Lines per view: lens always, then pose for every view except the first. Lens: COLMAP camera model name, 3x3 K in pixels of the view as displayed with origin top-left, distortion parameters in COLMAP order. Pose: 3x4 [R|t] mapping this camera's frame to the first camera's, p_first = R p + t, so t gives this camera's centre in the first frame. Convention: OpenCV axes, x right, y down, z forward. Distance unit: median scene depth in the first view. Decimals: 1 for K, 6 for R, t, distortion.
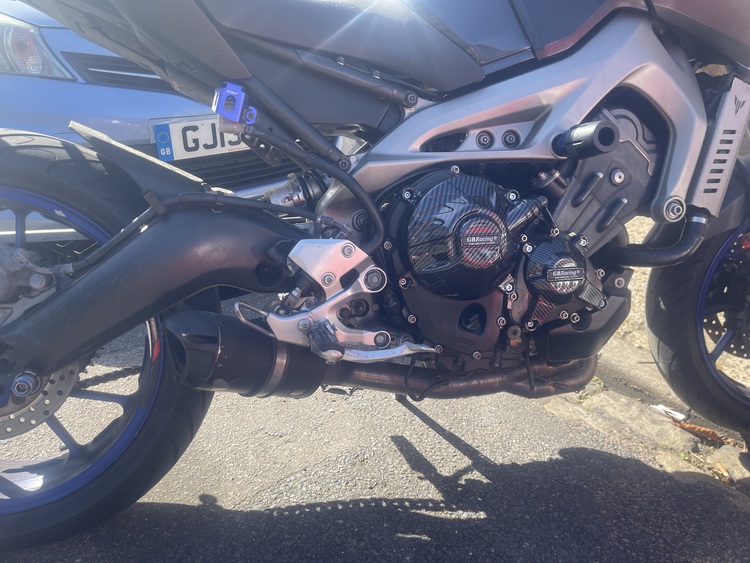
lens RADIAL K [[566.8, 0, 375.0], [0, 566.8, 281.5], [0, 0, 1]] dist [0.065729, -0.092520]
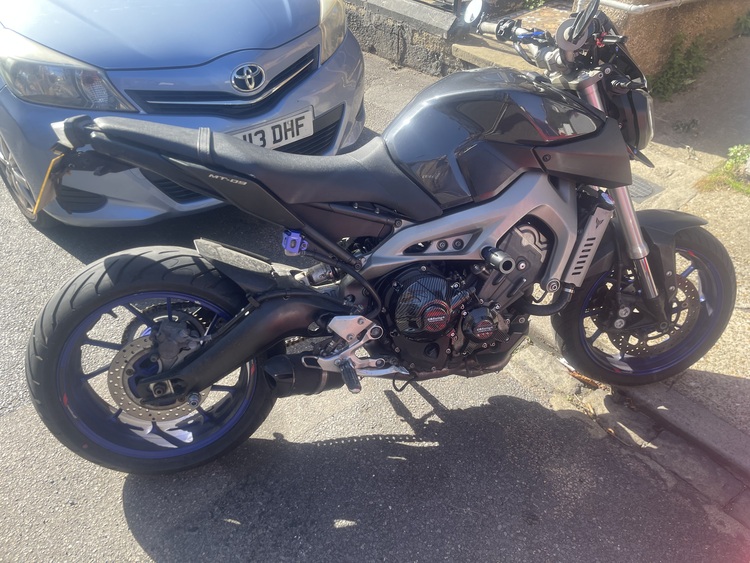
lens RADIAL K [[566.8, 0, 375.0], [0, 566.8, 281.5], [0, 0, 1]] dist [0.065729, -0.092520]
pose [[0.999892, -0.002630, 0.014448, -0.025792], [-0.001021, 0.969013, 0.247006, -0.524789], [-0.014650, -0.246994, 0.968906, -0.587009]]
